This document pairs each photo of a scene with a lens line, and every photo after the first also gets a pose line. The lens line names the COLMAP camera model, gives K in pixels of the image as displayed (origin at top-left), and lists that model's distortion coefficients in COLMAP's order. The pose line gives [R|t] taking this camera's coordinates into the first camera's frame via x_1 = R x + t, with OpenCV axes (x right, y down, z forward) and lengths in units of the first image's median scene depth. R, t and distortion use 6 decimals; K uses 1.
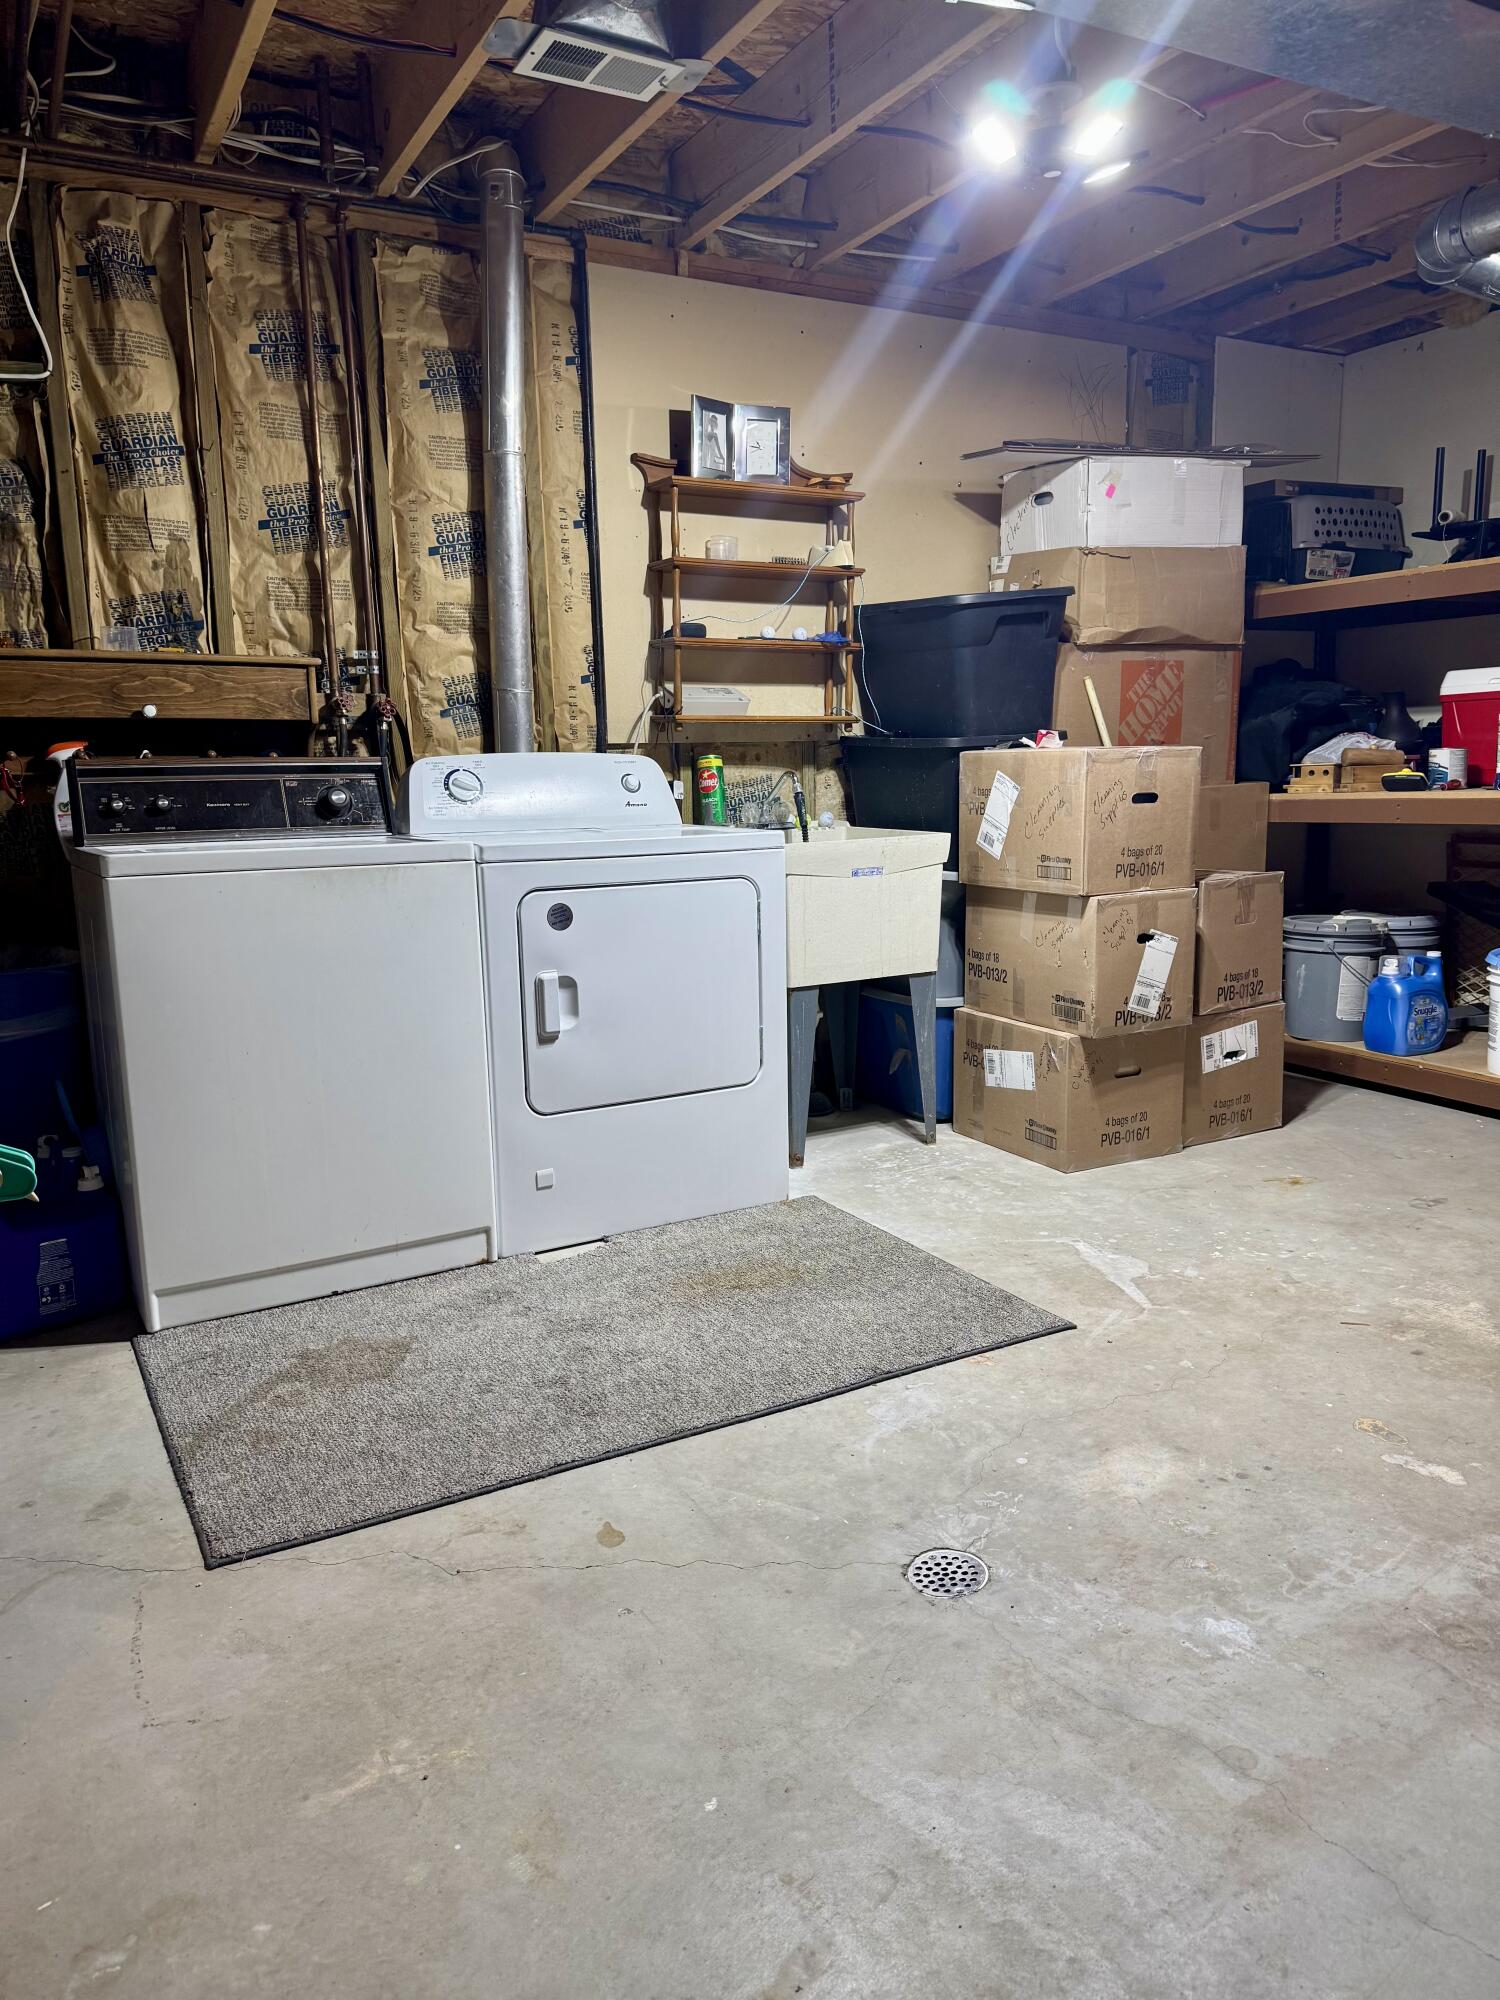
lens RADIAL K [[1419.4, 0, 743.7], [0, 1419.4, 999.3], [0, 0, 1]] dist [0.026246, -0.024457]
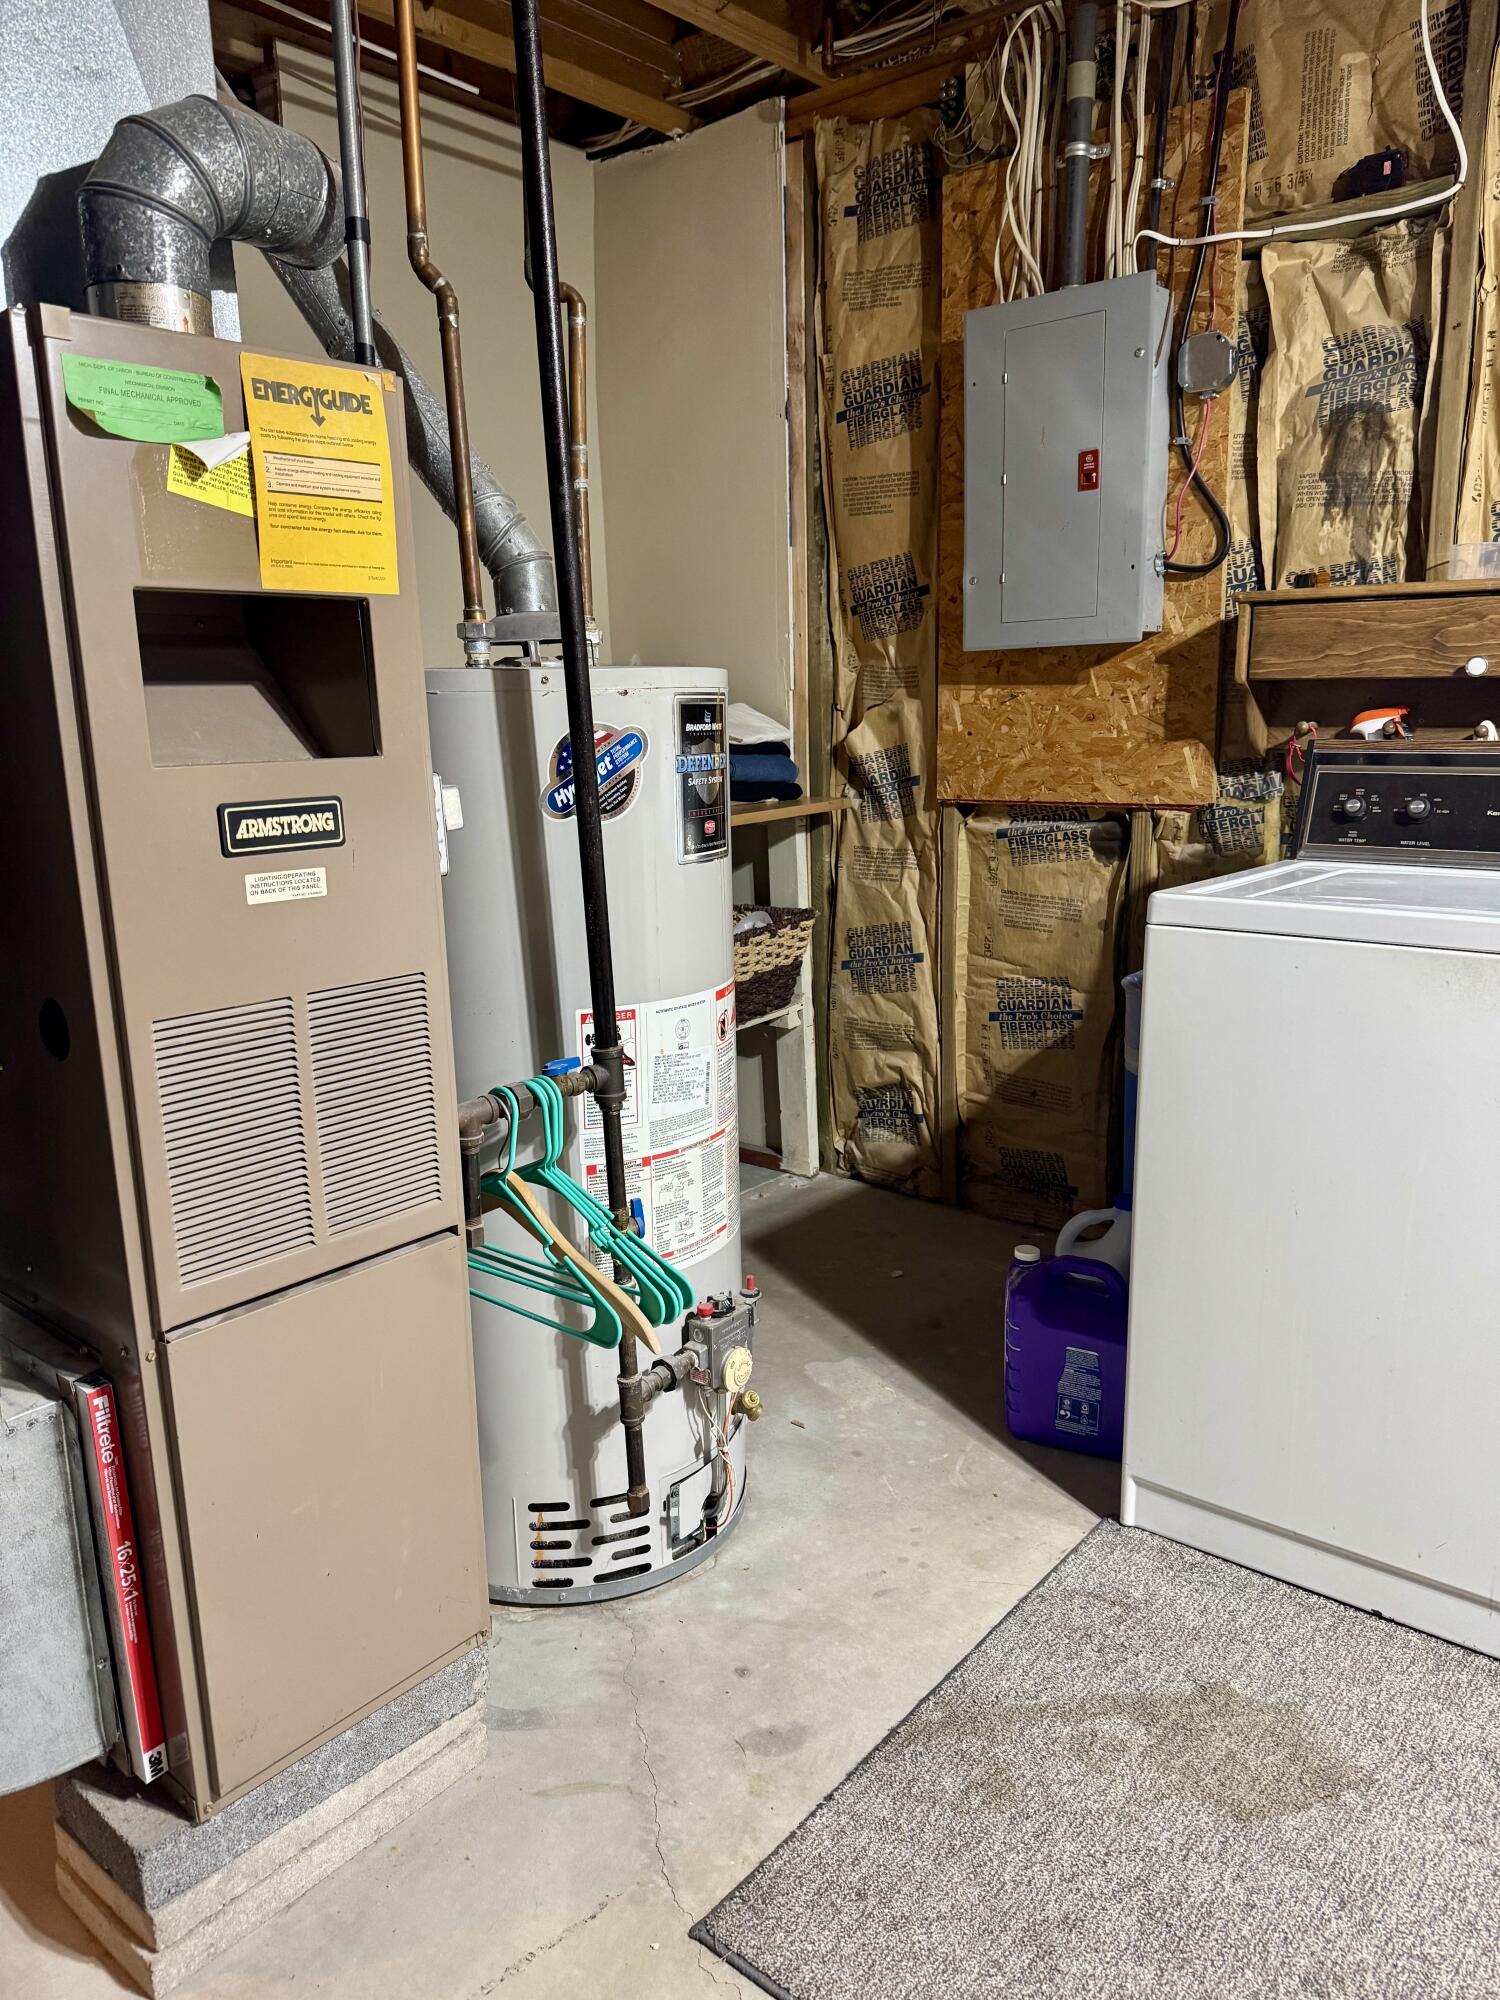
lens RADIAL K [[1419.4, 0, 754.5], [0, 1419.4, 1003.1], [0, 0, 1]] dist [0.026246, -0.024457]
pose [[0.364704, 0.210962, -0.906910, 0.114780], [-0.144429, 0.975024, 0.168726, -0.110603], [0.919854, 0.069449, 0.386064, 0.428618]]
